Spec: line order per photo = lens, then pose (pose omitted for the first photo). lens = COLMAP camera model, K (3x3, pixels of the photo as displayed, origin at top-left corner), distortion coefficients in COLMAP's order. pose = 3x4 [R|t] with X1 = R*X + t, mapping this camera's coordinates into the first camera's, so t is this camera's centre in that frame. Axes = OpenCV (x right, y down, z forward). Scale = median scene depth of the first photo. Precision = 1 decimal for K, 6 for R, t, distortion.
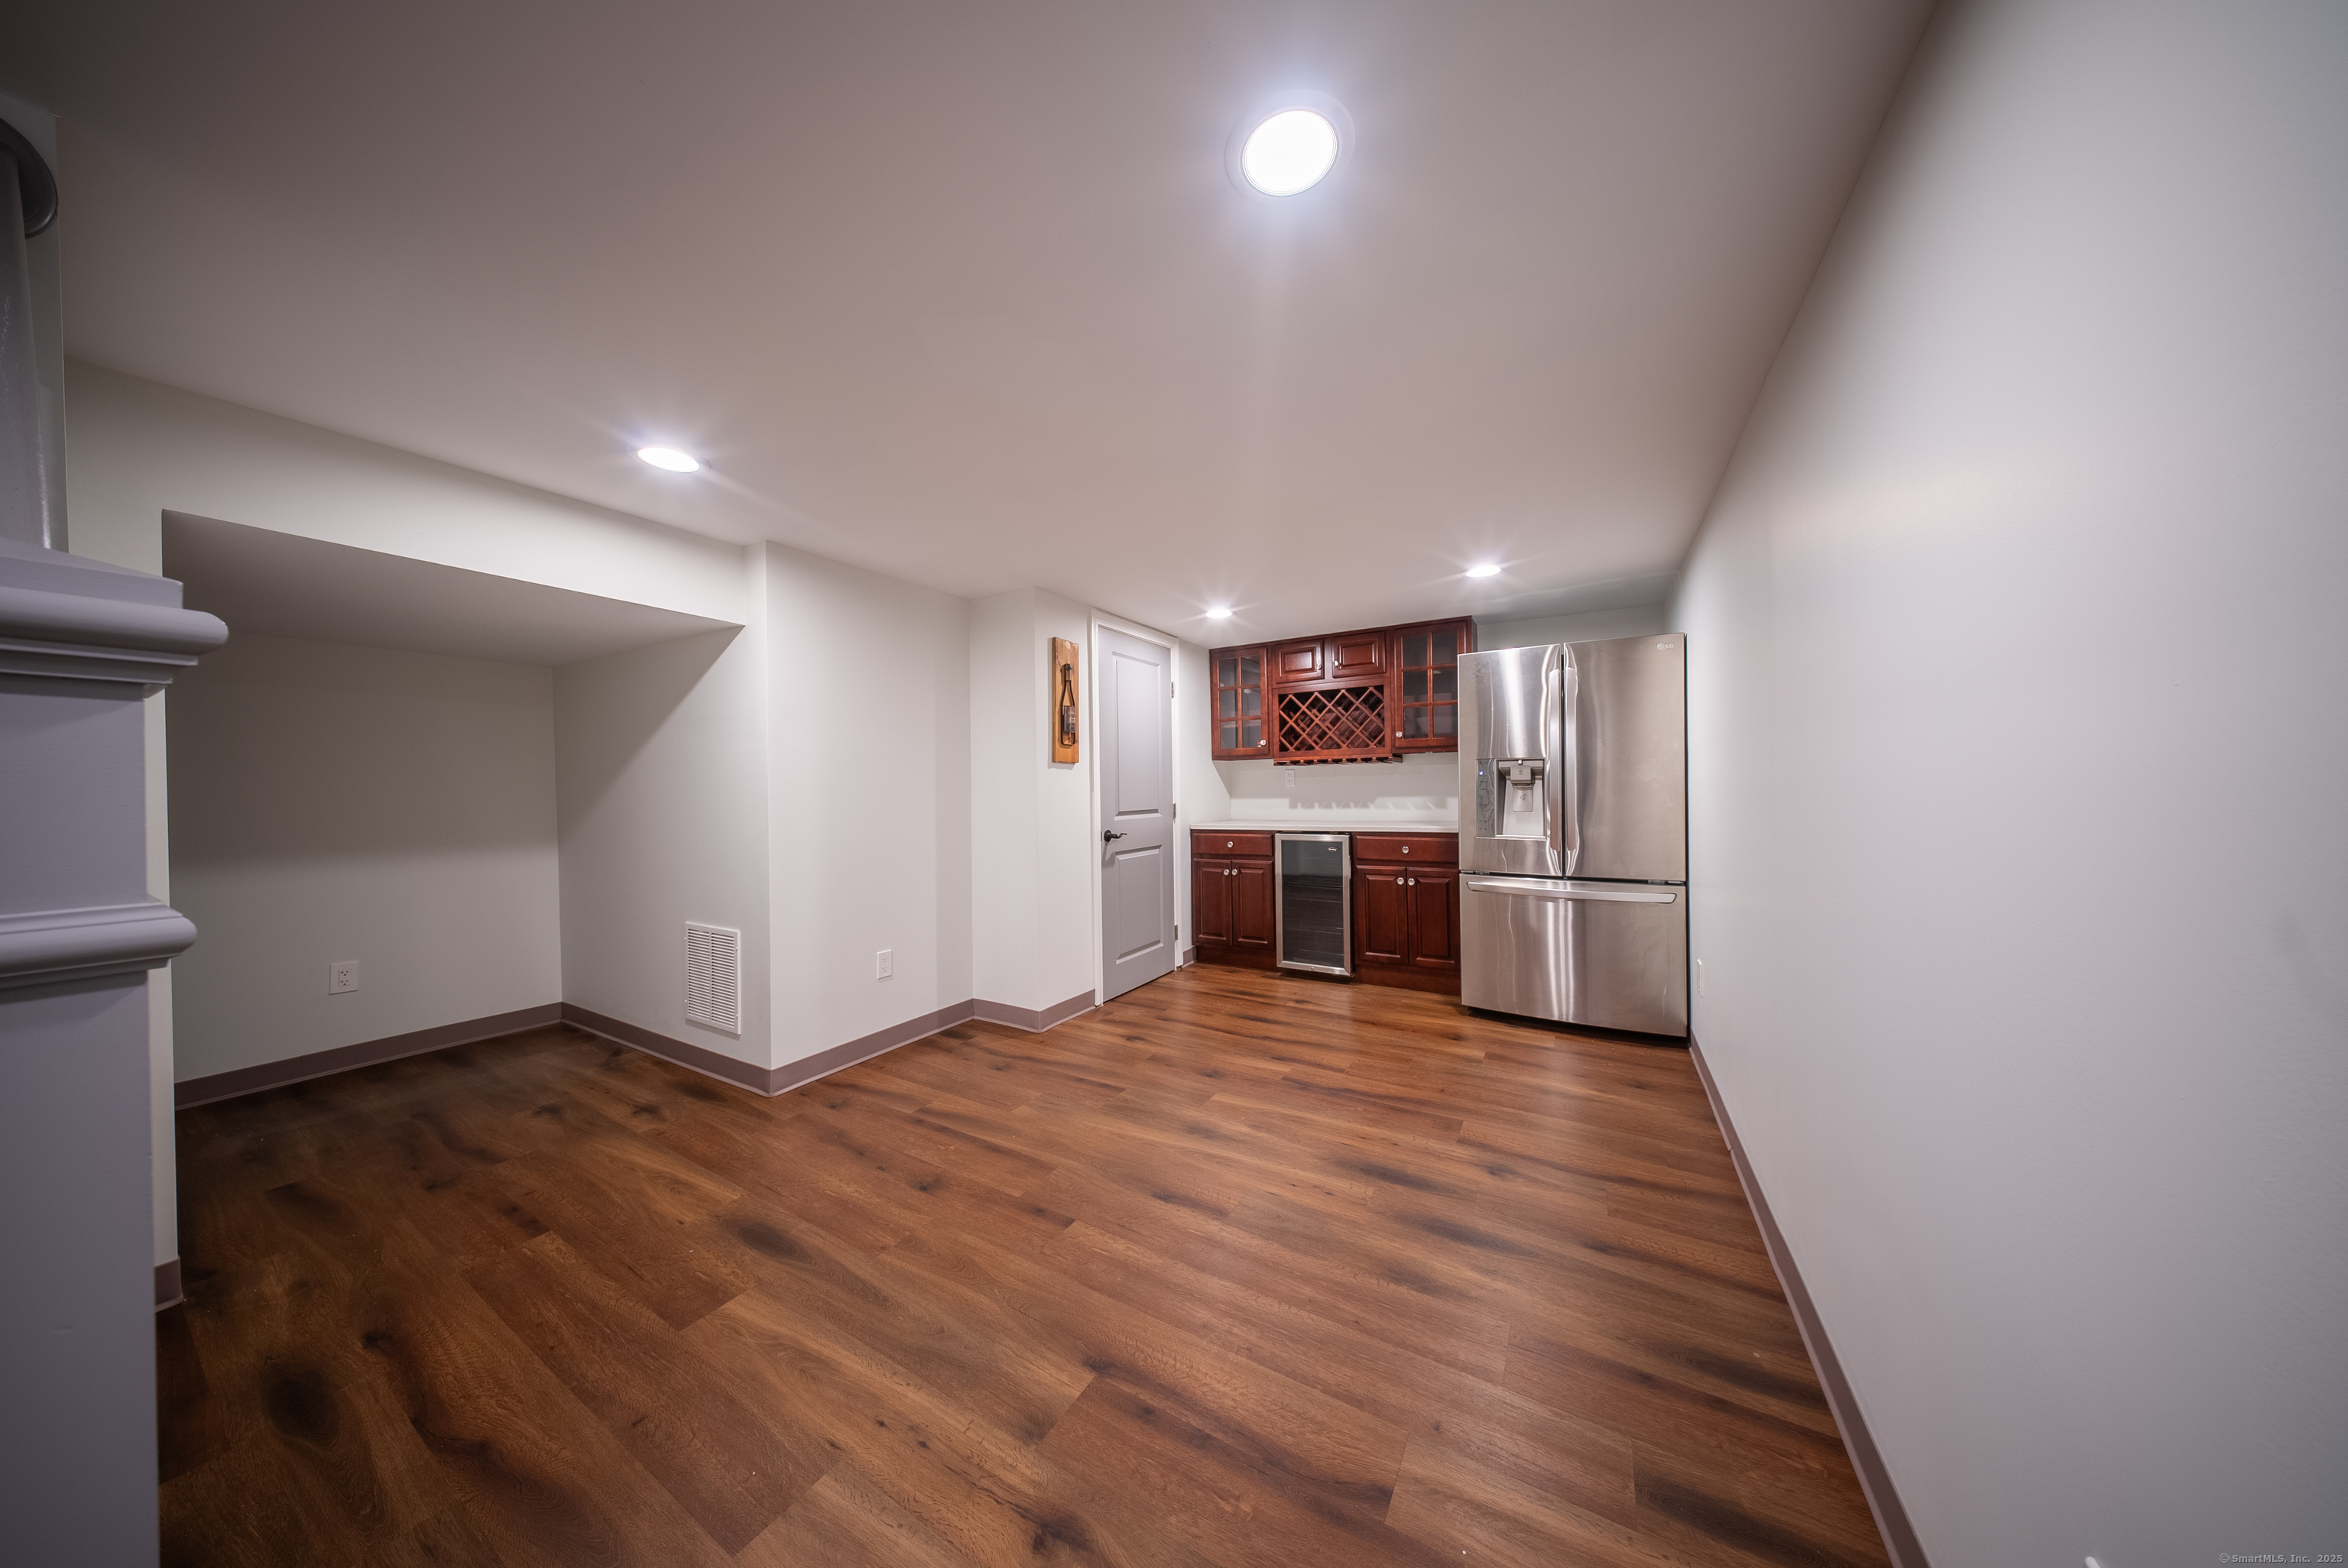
lens RADIAL K [[690.8, 0, 1181.7], [0, 690.8, 787.0], [0, 0, 1]] dist [-0.002223, -0.000276]
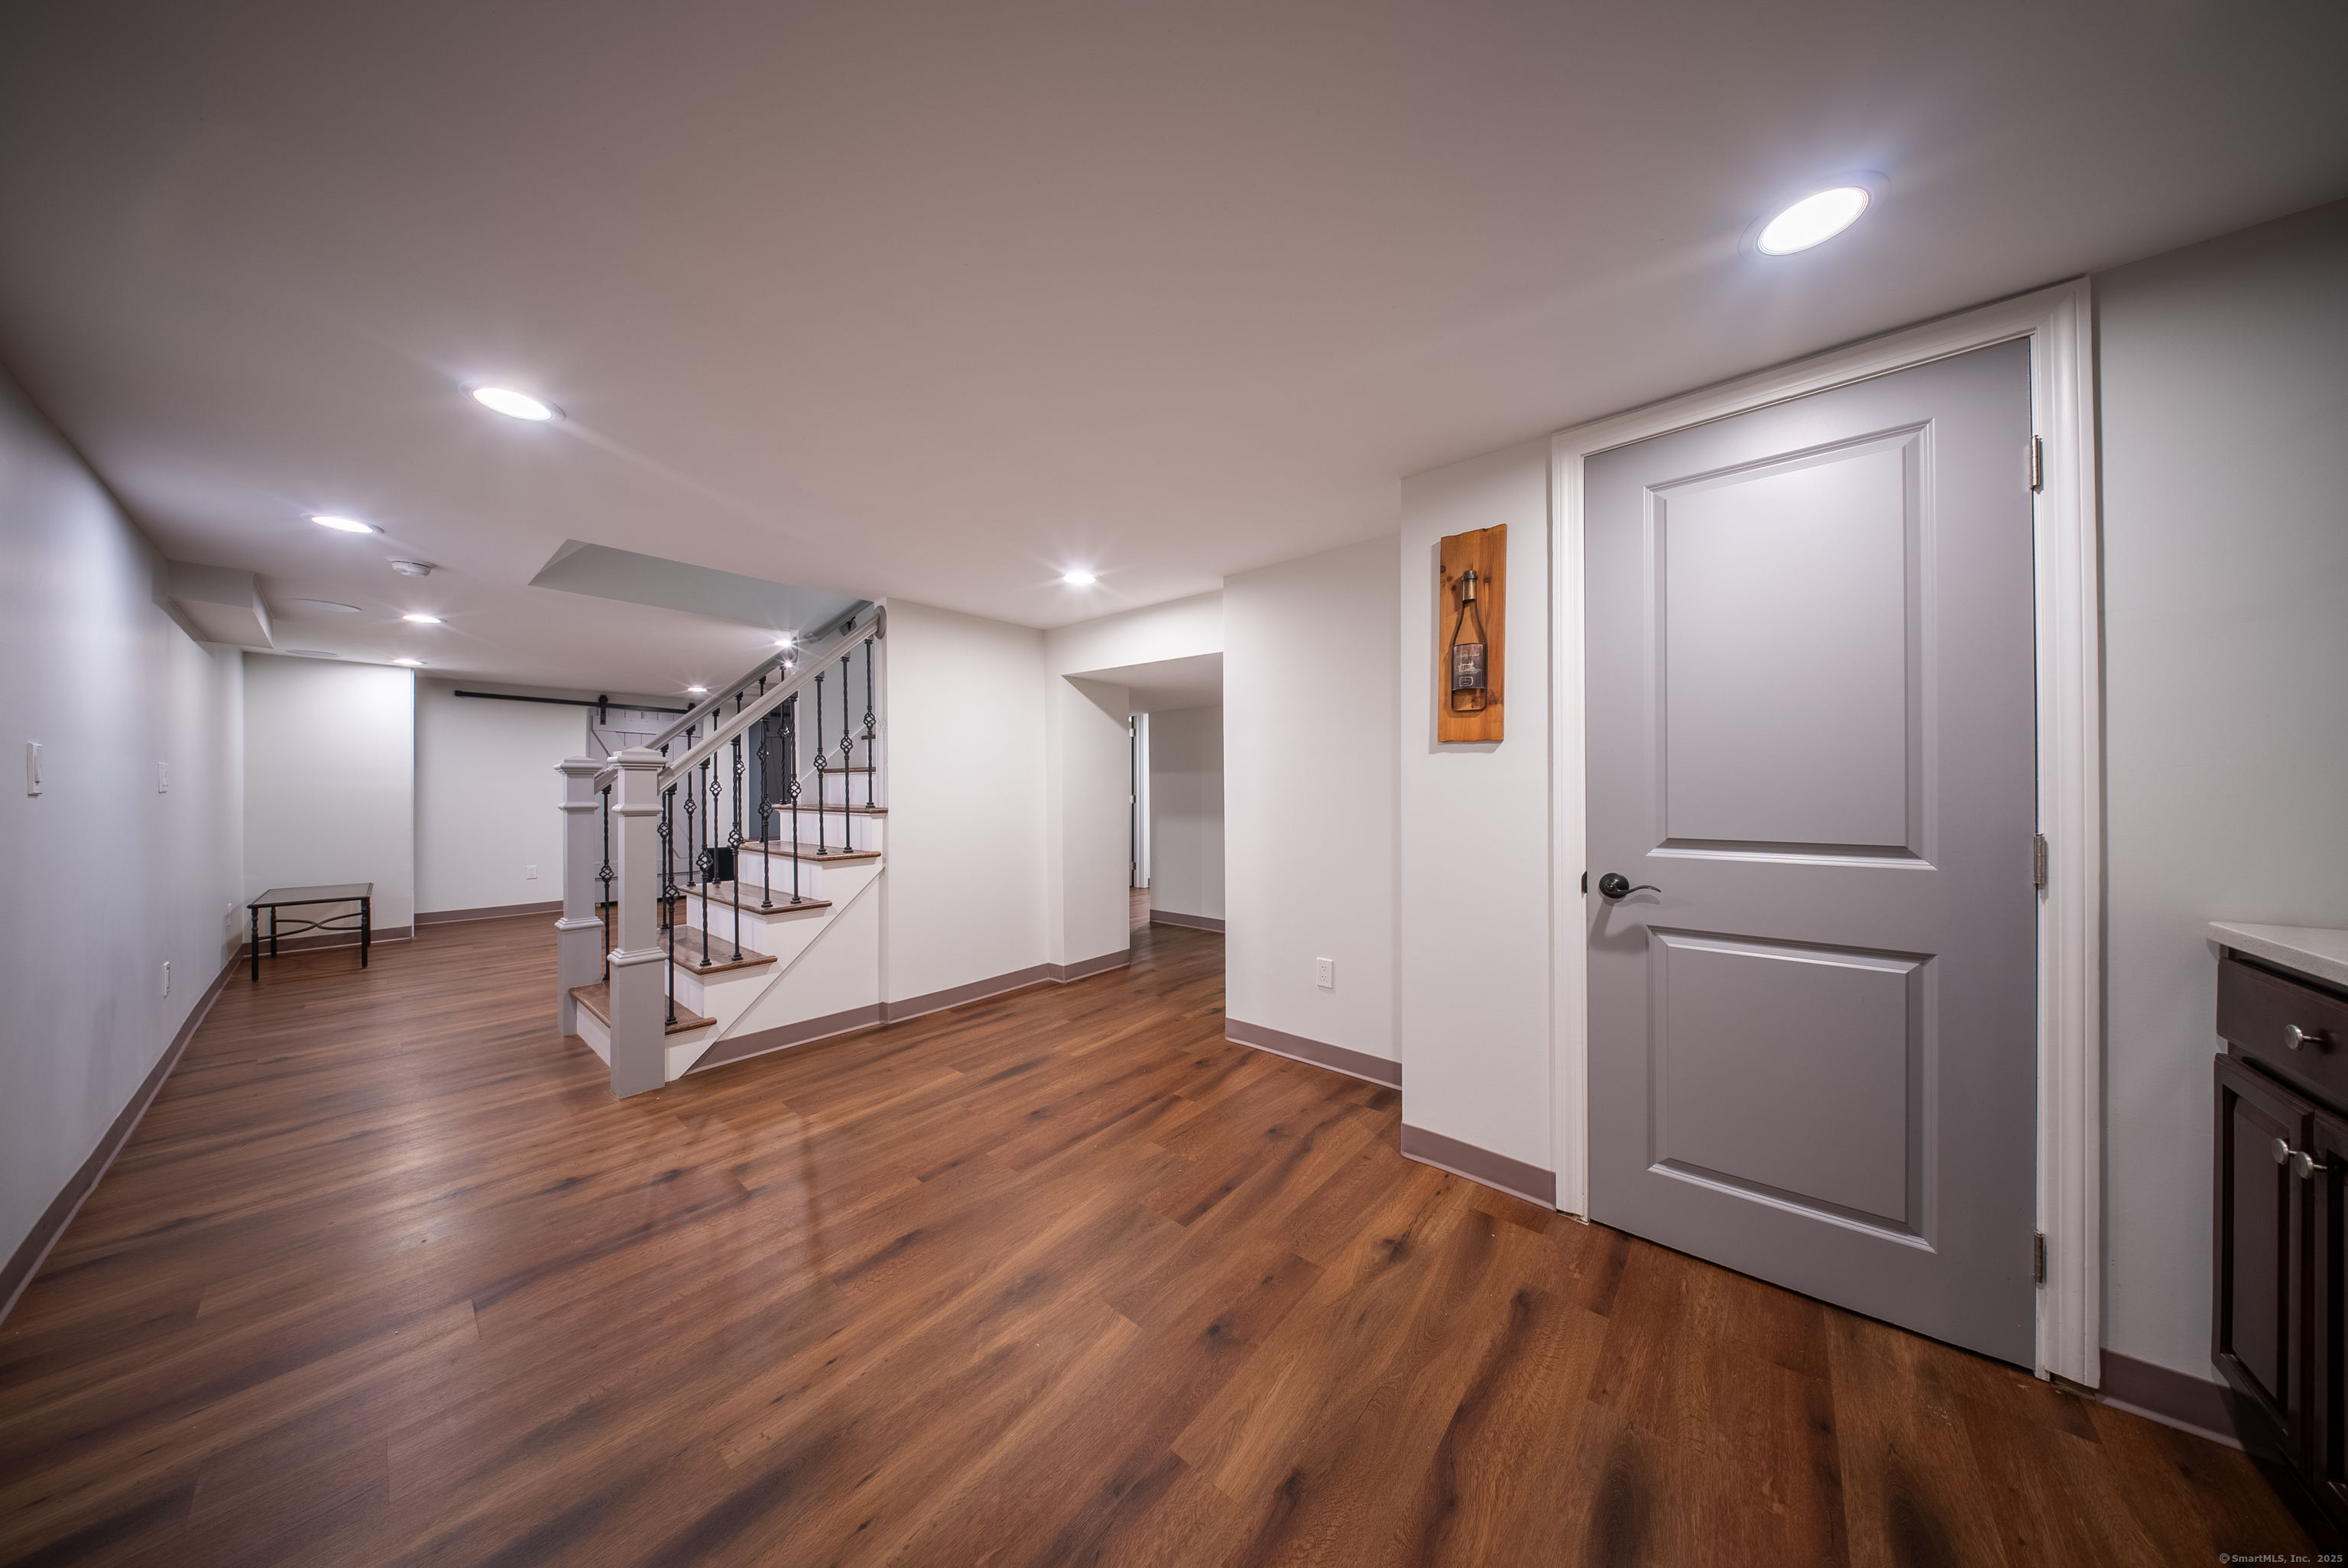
lens RADIAL K [[690.8, 0, 1171.7], [0, 690.8, 787.6], [0, 0, 1]] dist [-0.002223, -0.000276]
pose [[-0.179411, 0.020221, -0.983566, 0.537380], [0.005452, 0.999794, 0.019560, -0.010852], [0.983759, -0.001854, -0.179484, 1.017936]]
